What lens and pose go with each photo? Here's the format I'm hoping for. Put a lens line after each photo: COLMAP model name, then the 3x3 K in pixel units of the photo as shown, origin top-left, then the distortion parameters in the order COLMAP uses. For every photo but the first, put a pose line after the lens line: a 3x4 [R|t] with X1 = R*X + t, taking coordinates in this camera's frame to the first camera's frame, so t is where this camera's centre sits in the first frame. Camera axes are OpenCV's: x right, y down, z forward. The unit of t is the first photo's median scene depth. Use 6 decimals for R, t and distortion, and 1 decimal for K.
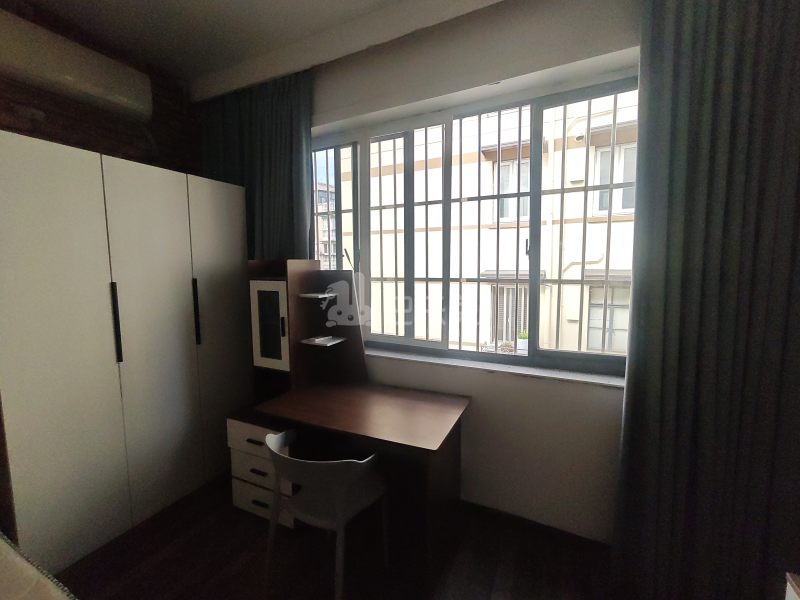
lens RADIAL K [[339.4, 0, 398.3], [0, 339.4, 297.0], [0, 0, 1]] dist [-0.017383, 0.011597]
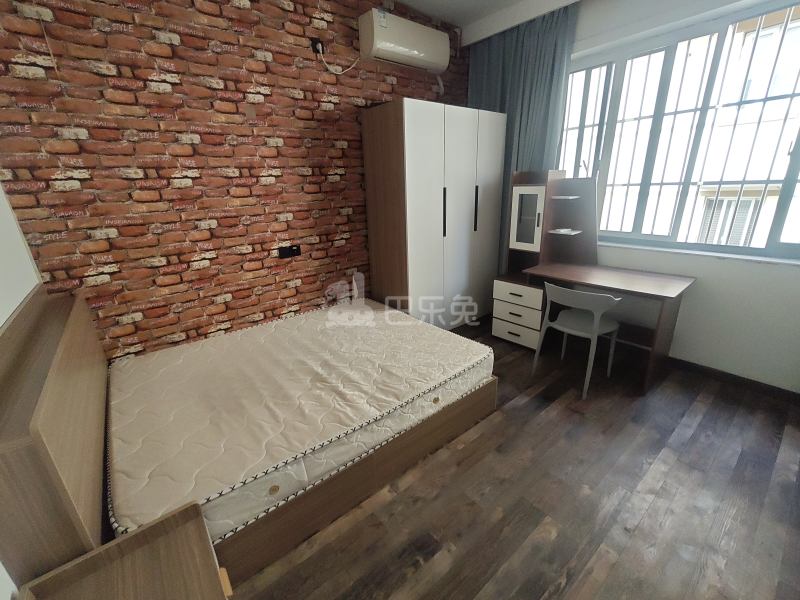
lens RADIAL K [[339.4, 0, 398.3], [0, 339.4, 297.0], [0, 0, 1]] dist [-0.017383, 0.011597]
pose [[0.911607, 0.106295, -0.397081, -0.266347], [-0.011765, 0.972339, 0.233276, 0.074645], [0.410894, -0.207985, 0.887642, -0.546280]]
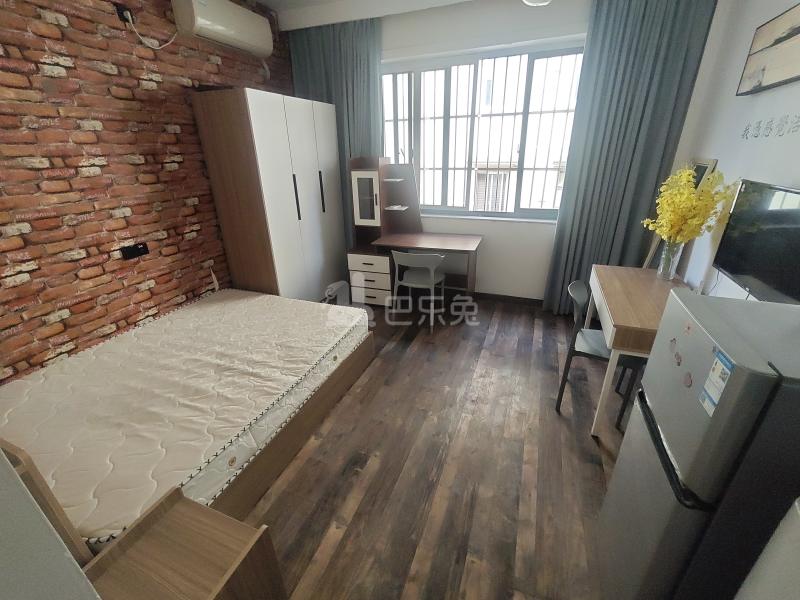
lens RADIAL K [[339.4, 0, 398.3], [0, 339.4, 297.0], [0, 0, 1]] dist [-0.017383, 0.011597]
pose [[0.995745, -0.050735, 0.076934, -0.368488], [0.024835, 0.951660, 0.306149, 0.033212], [-0.088747, -0.302936, 0.948870, -0.749478]]
